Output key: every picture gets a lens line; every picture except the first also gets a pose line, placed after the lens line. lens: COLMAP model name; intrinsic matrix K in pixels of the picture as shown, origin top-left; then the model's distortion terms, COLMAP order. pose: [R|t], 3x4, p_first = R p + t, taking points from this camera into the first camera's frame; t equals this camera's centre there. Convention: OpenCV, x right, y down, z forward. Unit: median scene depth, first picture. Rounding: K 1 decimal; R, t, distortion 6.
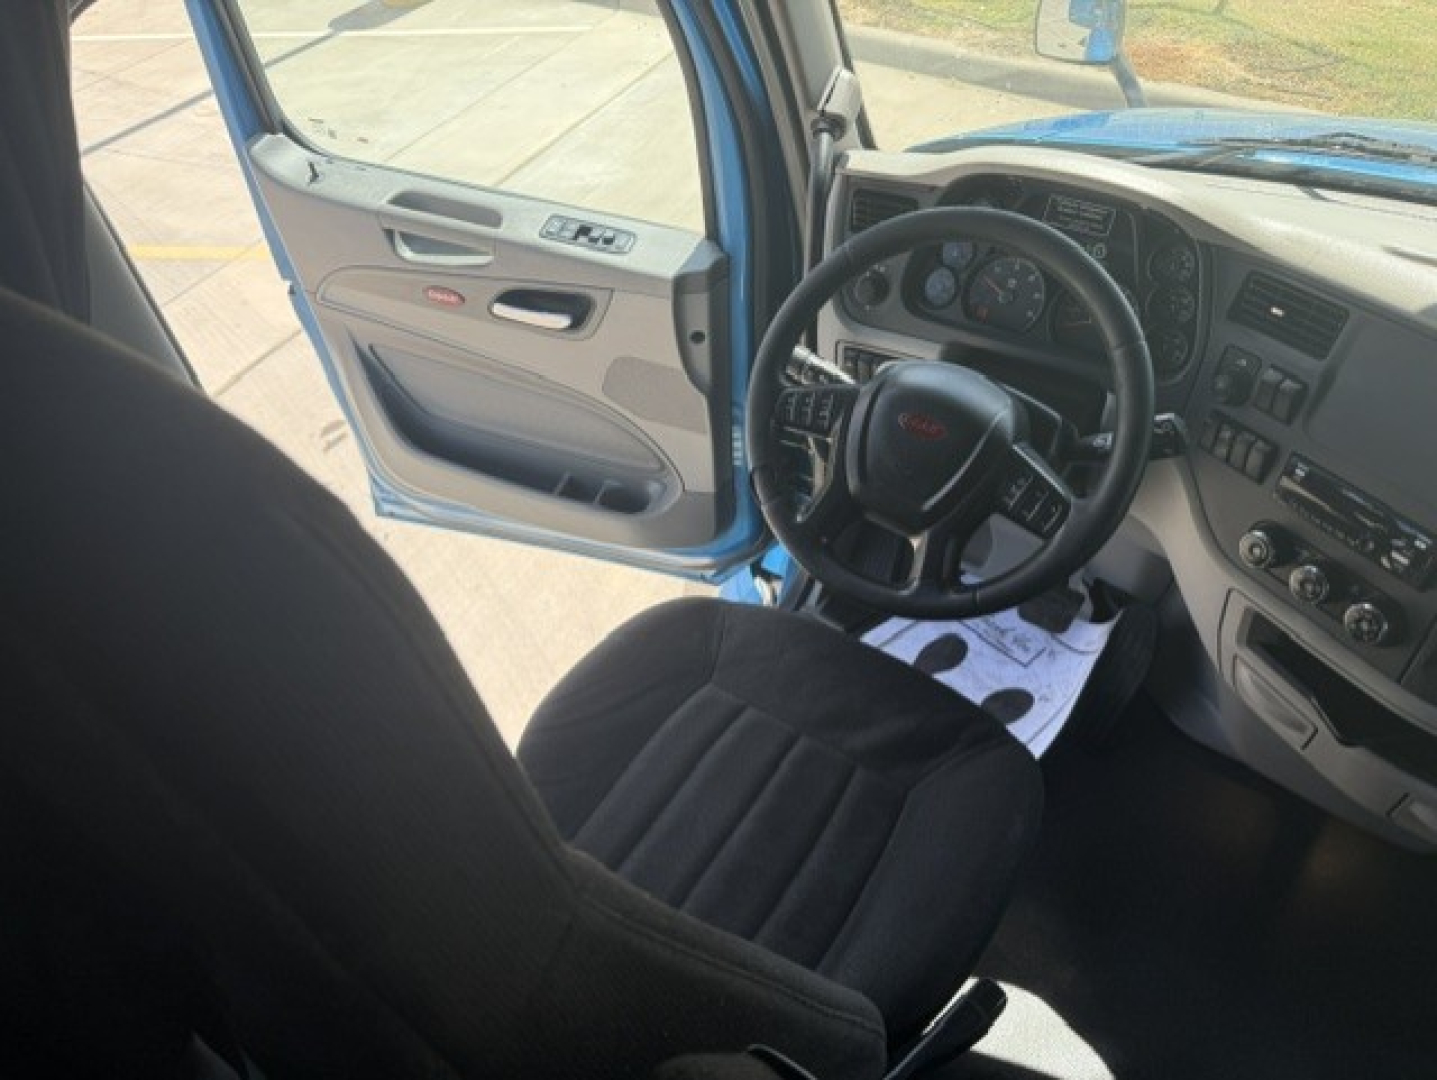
lens RADIAL K [[1017.8, 0, 687.8], [0, 1017.8, 523.5], [0, 0, 1]] dist [-0.009163, -0.003375]
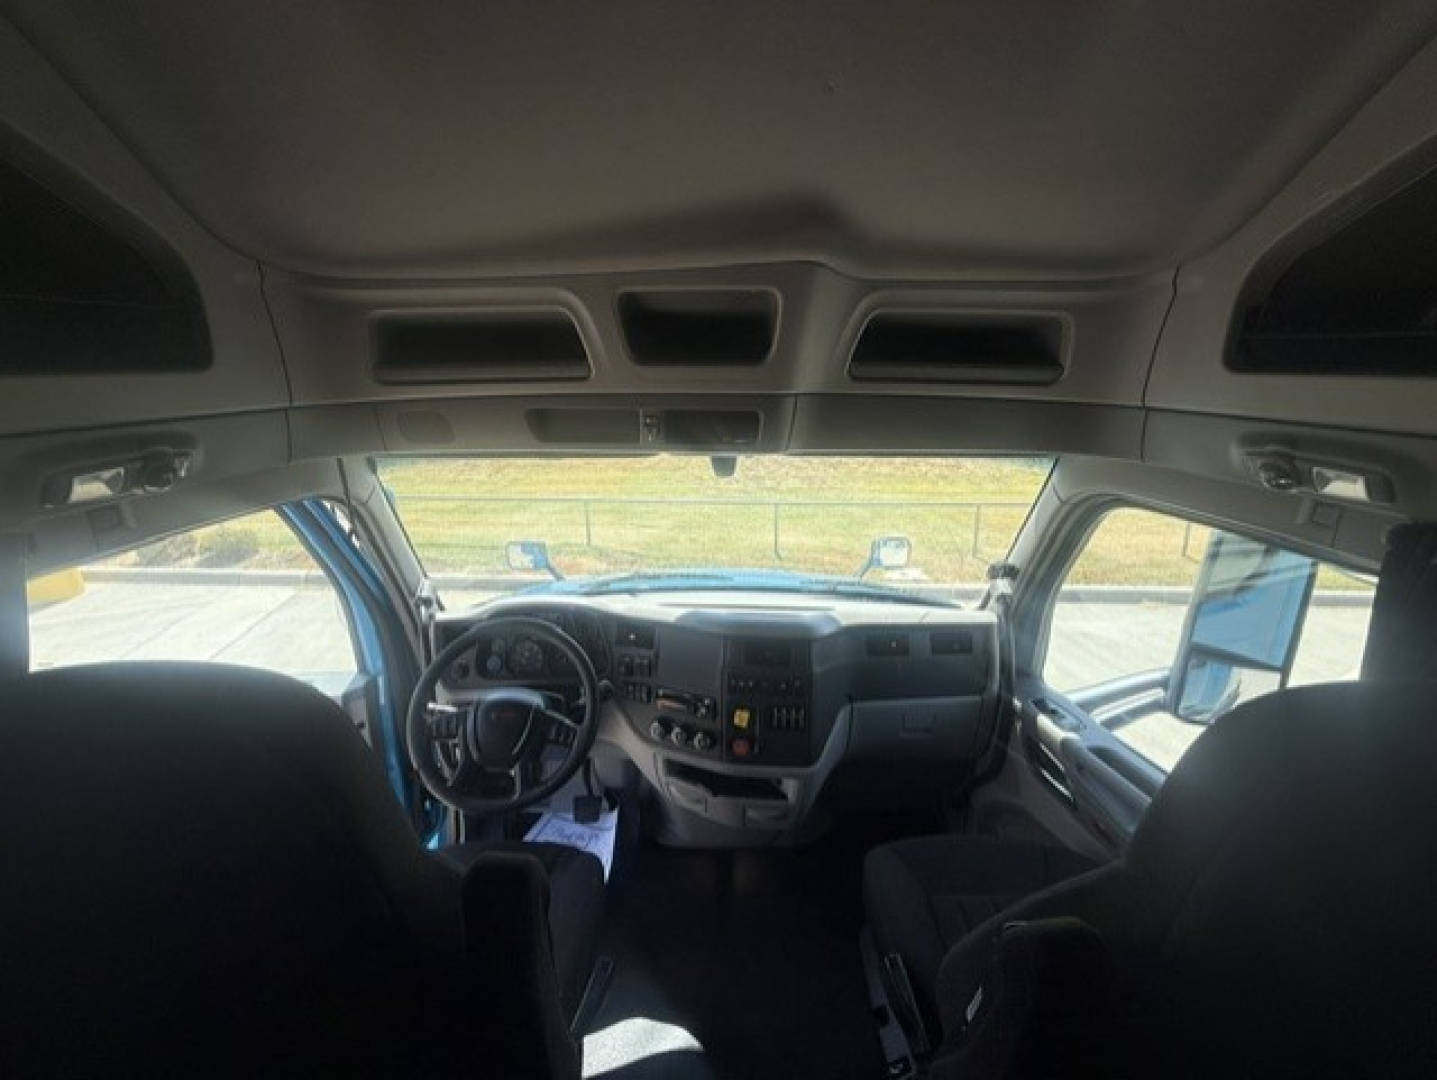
lens RADIAL K [[572.6, 0, 714.3], [0, 572.6, 538.5], [0, 0, 1]] dist [-0.000705, -0.000445]
pose [[0.788466, -0.092899, 0.608023, -0.108396], [0.373083, 0.858149, -0.352688, 0.160021], [-0.489010, 0.504925, 0.711280, -0.248075]]
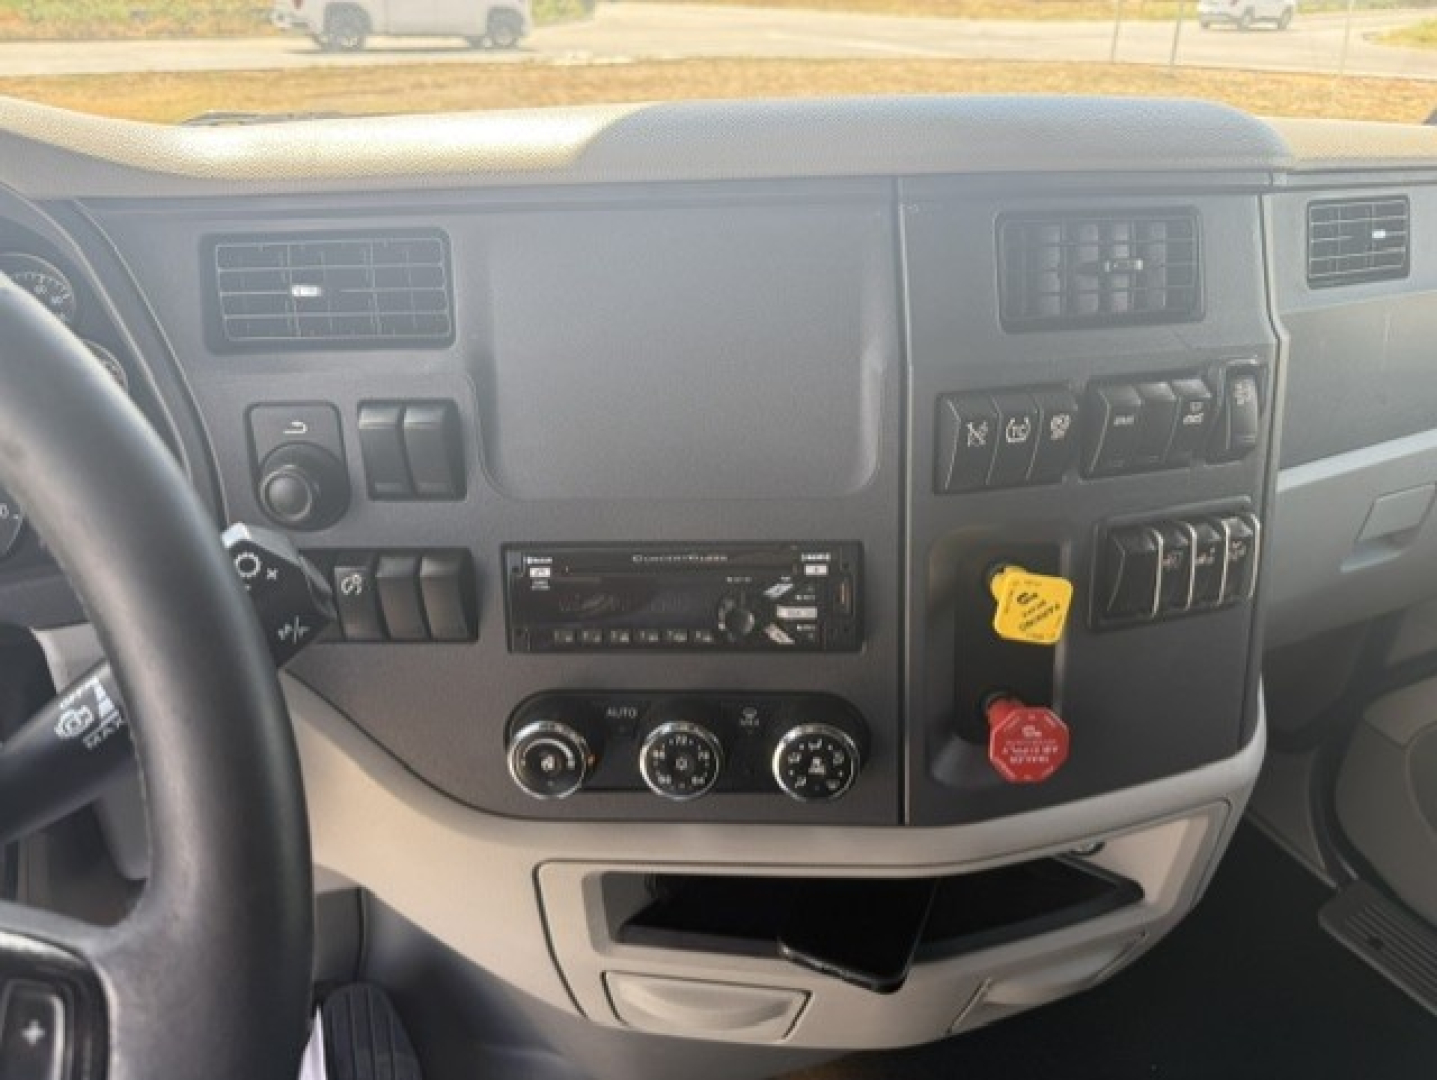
lens RADIAL K [[1009.4, 0, 718.5], [0, 1009.4, 540.0], [0, 0, 1]] dist [0.006584, 0.000806]
pose [[0.469663, -0.325099, 0.820809, 0.247553], [0.553194, 0.832945, 0.013371, -0.021447], [-0.688036, 0.447786, 0.571047, 0.626560]]
